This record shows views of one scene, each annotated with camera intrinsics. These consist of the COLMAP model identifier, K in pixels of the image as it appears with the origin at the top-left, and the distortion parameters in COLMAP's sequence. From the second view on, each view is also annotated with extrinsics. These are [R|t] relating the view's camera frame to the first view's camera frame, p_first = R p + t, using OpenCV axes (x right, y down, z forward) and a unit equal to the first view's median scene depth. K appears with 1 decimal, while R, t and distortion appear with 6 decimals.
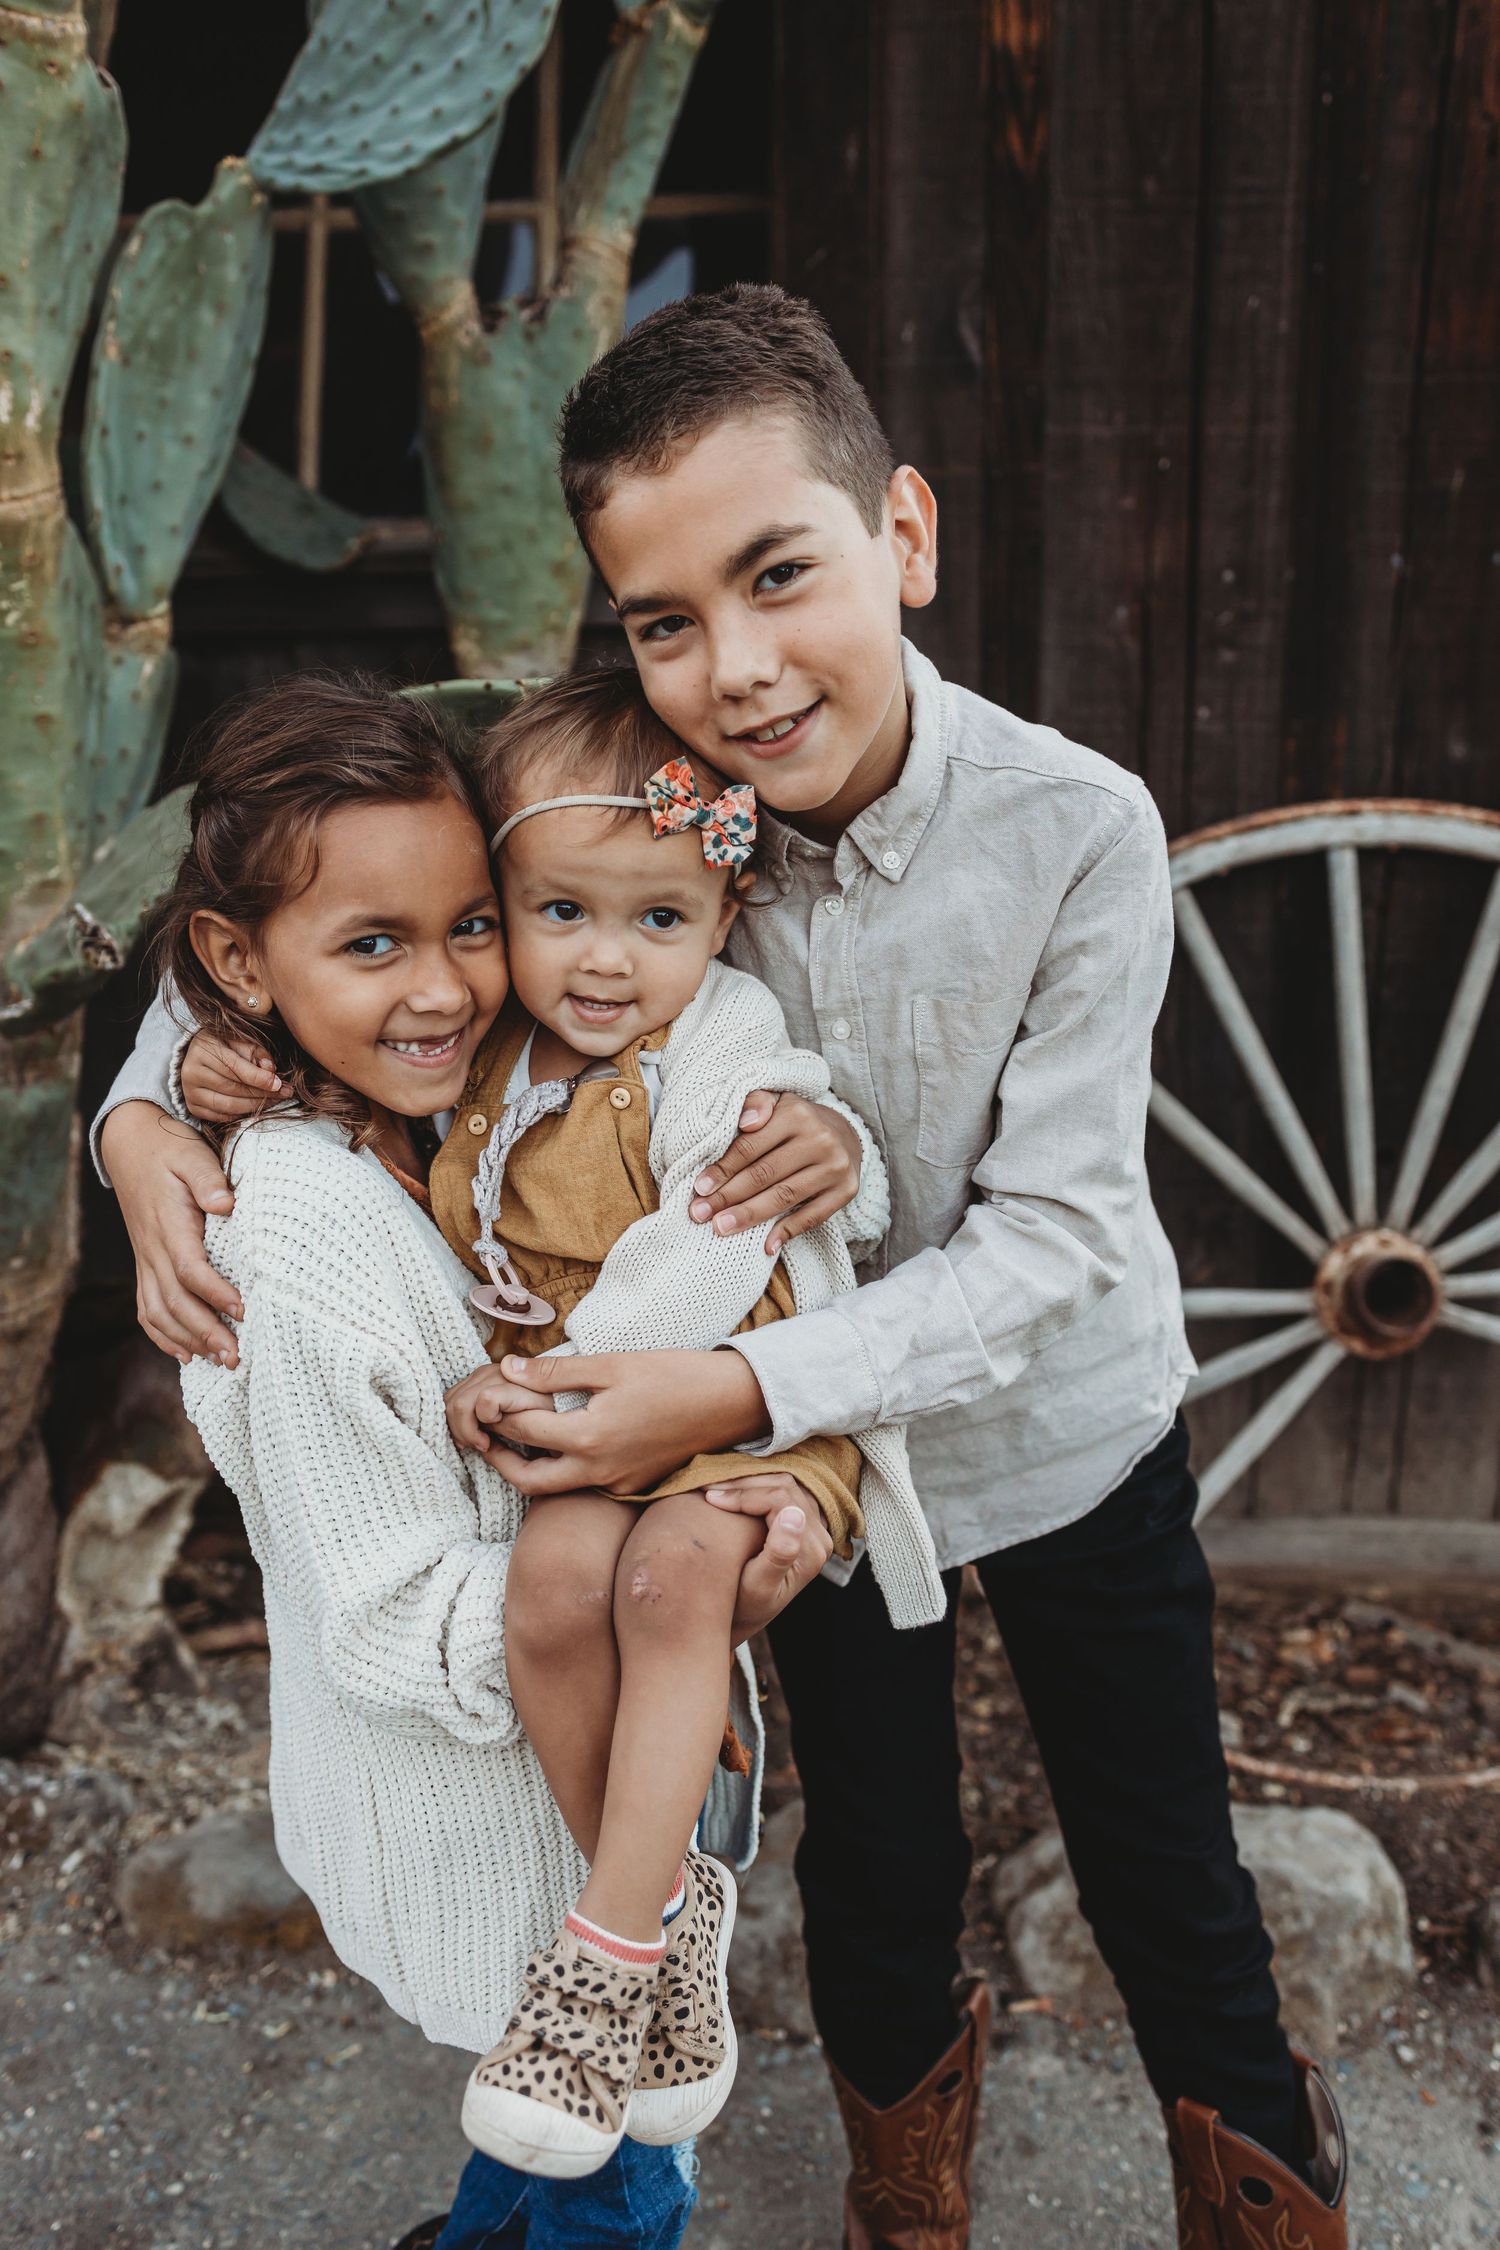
lens RADIAL K [[2285.8, 0, 739.4], [0, 2285.8, 1083.3], [0, 0, 1]] dist [0.033941, -0.016071]
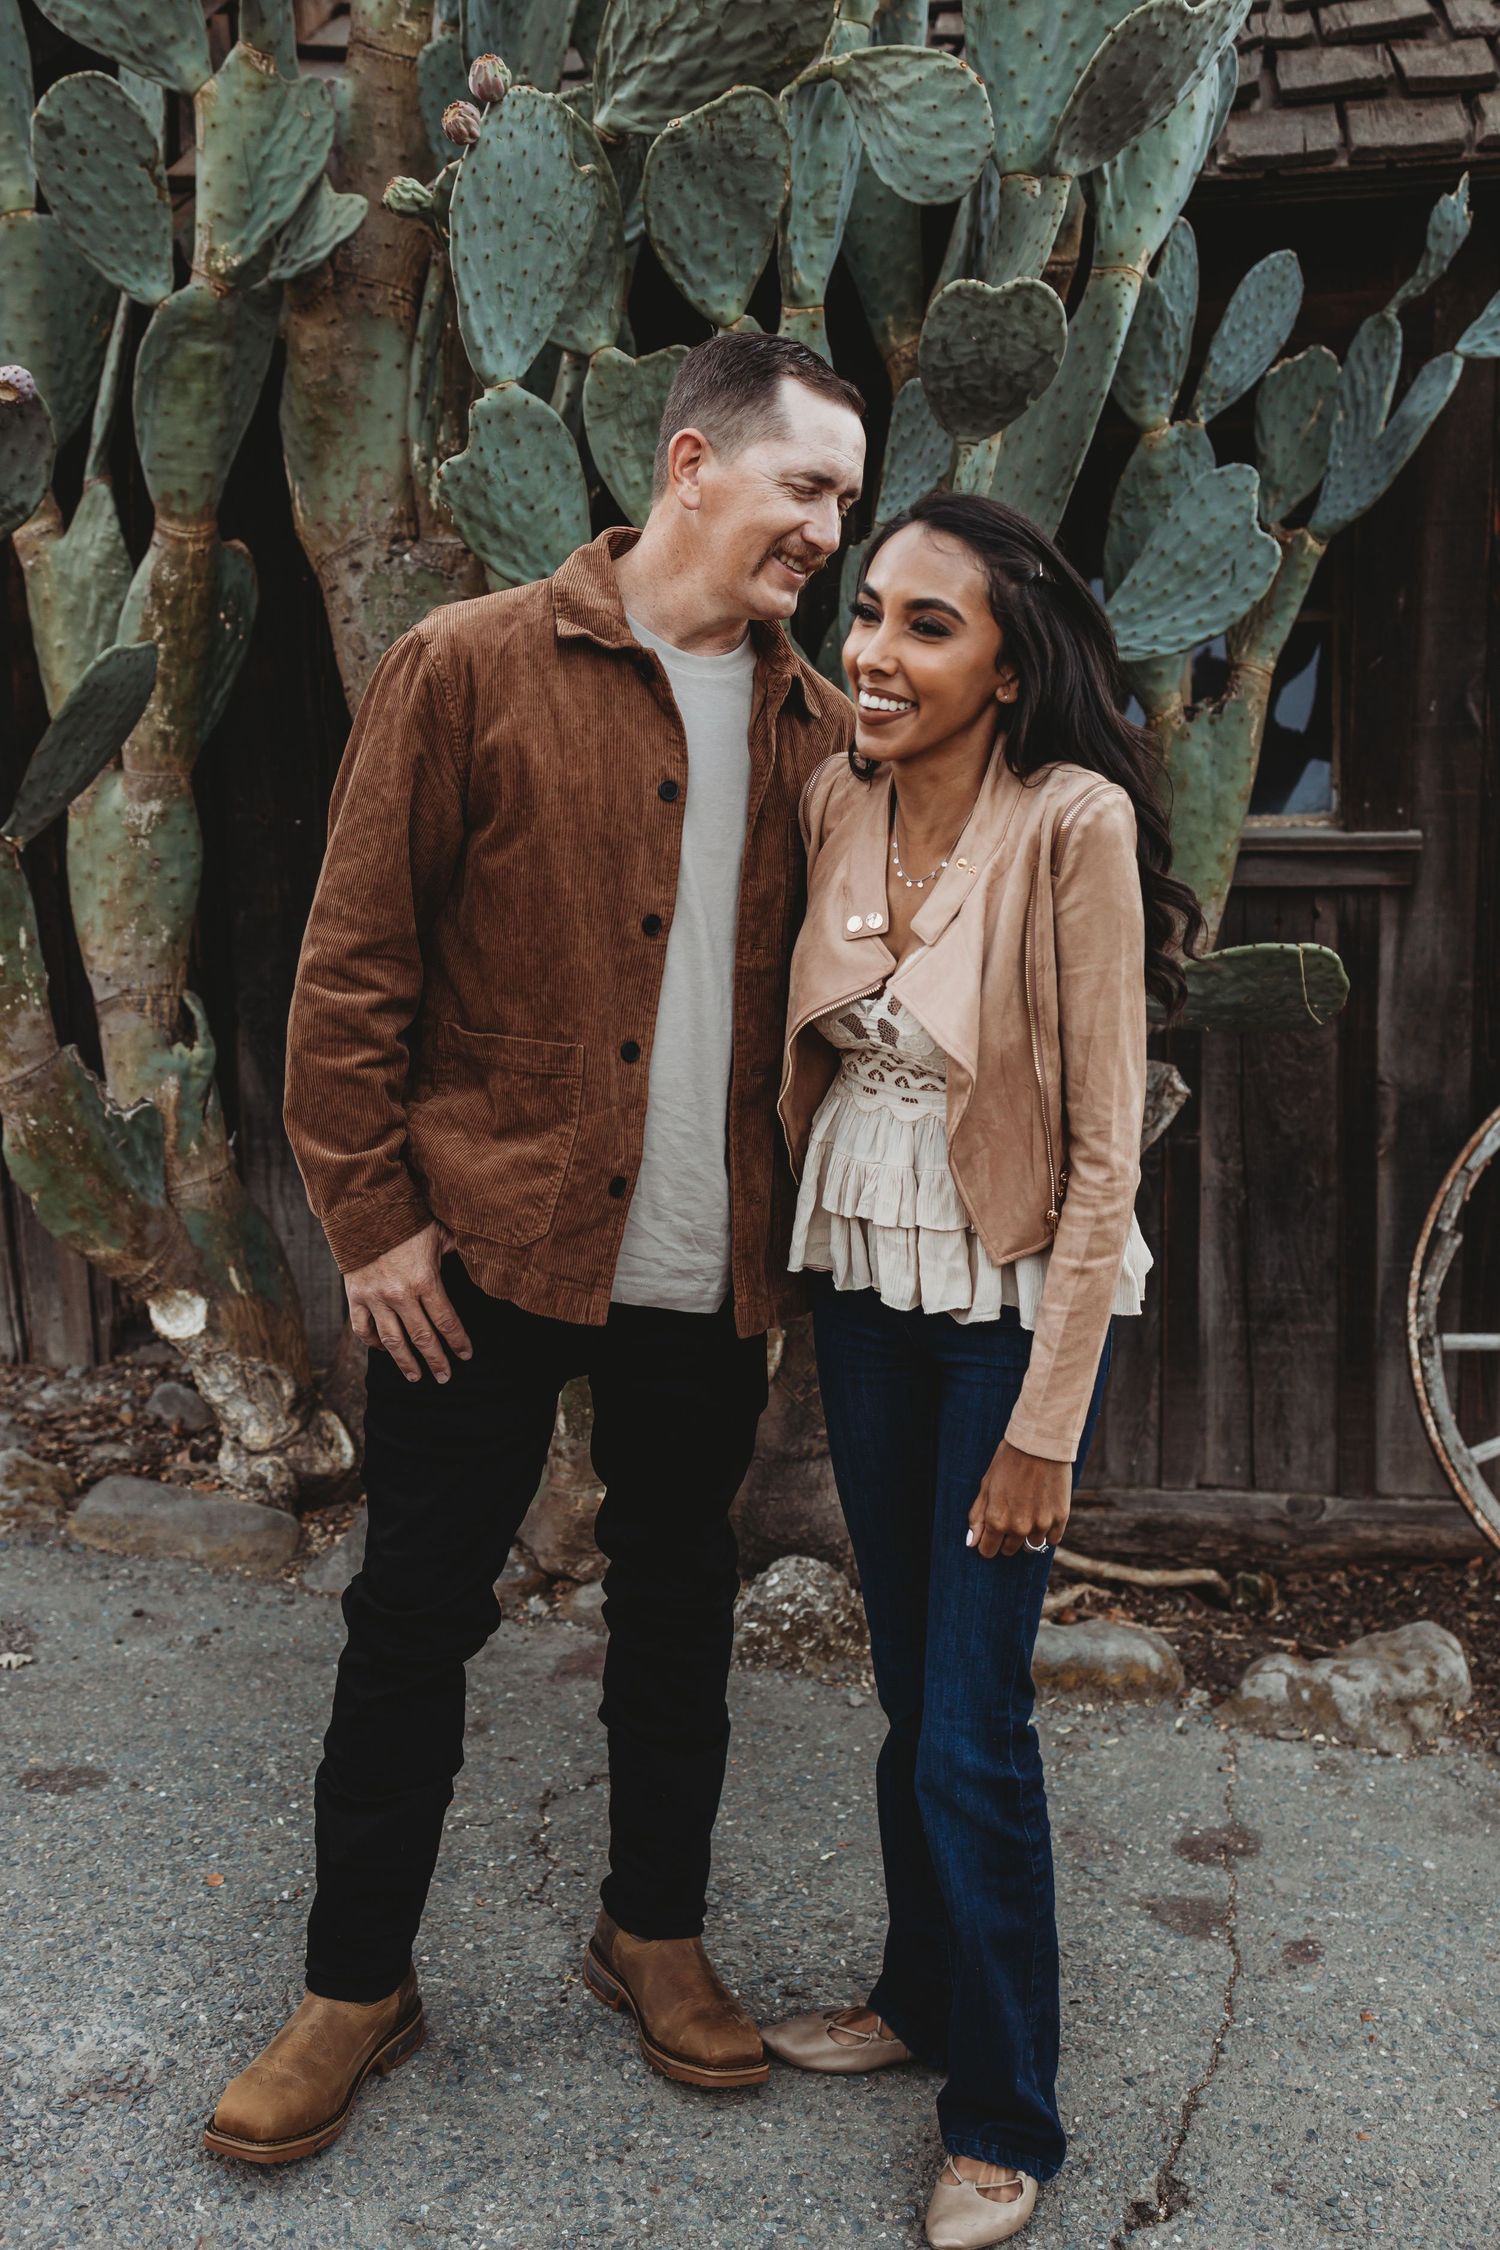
lens RADIAL K [[2411.7, 0, 750.8], [0, 2411.7, 1044.6], [0, 0, 1]] dist [0.016533, 0.005092]
pose [[0.992444, 0.022262, -0.120660, -0.241030], [-0.033885, 0.994887, -0.095144, 0.096968], [0.117925, 0.098513, 0.988124, -0.860939]]
